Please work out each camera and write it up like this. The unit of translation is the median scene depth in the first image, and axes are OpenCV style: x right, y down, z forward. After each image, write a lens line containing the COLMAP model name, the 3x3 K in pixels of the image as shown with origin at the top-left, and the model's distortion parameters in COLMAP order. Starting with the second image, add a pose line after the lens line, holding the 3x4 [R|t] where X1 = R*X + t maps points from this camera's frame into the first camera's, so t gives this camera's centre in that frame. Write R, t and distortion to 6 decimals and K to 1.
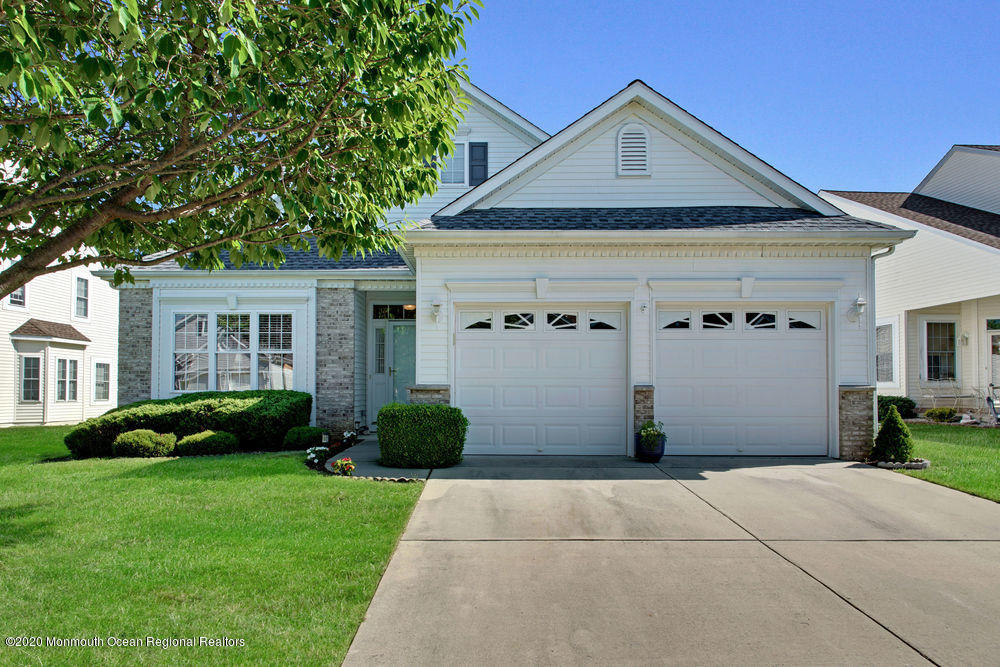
lens RADIAL K [[656.1, 0, 474.9], [0, 656.1, 378.8], [0, 0, 1]] dist [0.004734, -0.000301]
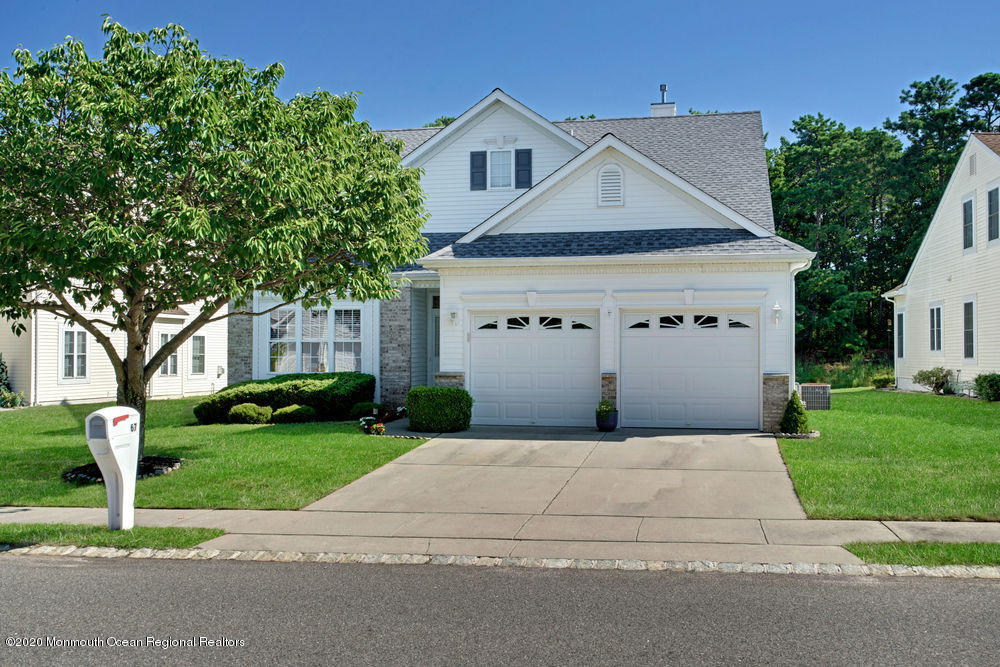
lens RADIAL K [[984.5, 0, 498.9], [0, 984.5, 337.4], [0, 0, 1]] dist [-0.016978, 0.000000]
pose [[0.981109, -0.003374, -0.193426, 0.391063], [0.003976, 0.999988, 0.002727, -0.062016], [0.193415, -0.003444, 0.981111, -0.886952]]
